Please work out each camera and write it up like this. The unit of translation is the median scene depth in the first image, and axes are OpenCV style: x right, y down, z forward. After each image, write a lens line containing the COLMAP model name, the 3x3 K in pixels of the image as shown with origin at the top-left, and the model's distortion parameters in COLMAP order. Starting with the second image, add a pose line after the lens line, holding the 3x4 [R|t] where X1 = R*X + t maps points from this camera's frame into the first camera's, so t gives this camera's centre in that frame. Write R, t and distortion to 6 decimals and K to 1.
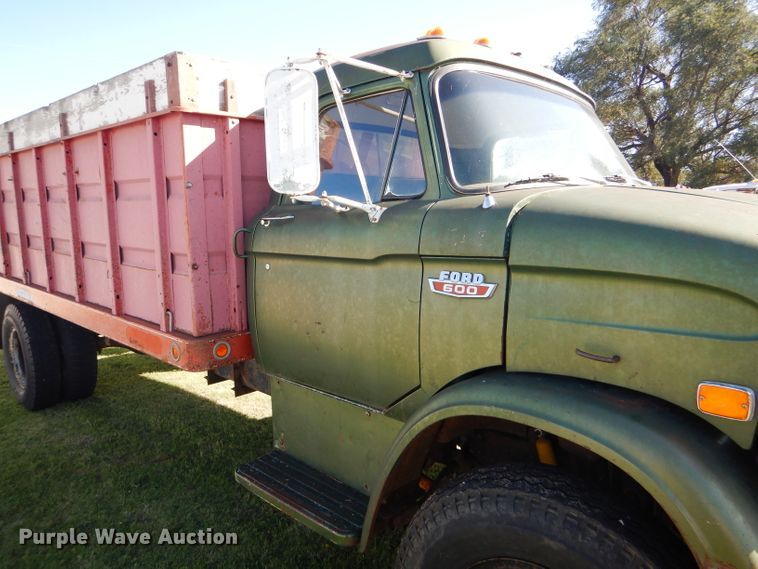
lens RADIAL K [[651.4, 0, 379.0], [0, 651.4, 284.5], [0, 0, 1]] dist [0.026073, 0.007281]
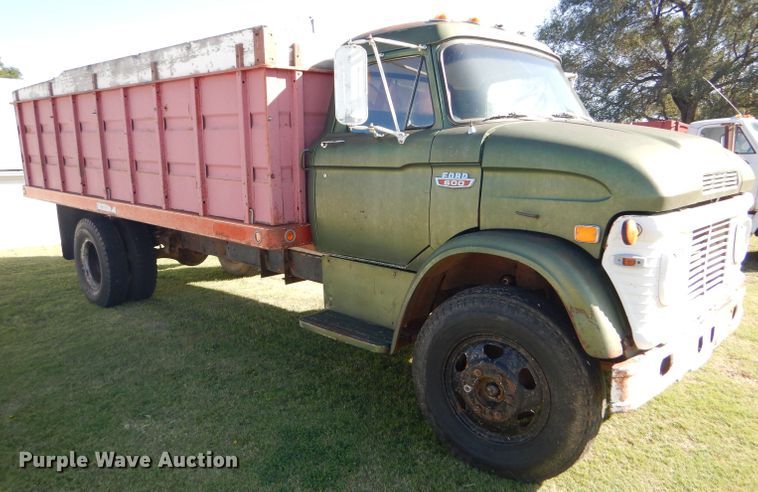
lens RADIAL K [[746.3, 0, 381.2], [0, 746.3, 269.6], [0, 0, 1]] dist [0.018582, 0.027758]
pose [[0.999988, 0.004833, 0.001149, -0.046627], [-0.004883, 0.998780, 0.049141, 0.099794], [-0.000910, -0.049146, 0.998791, -0.675559]]
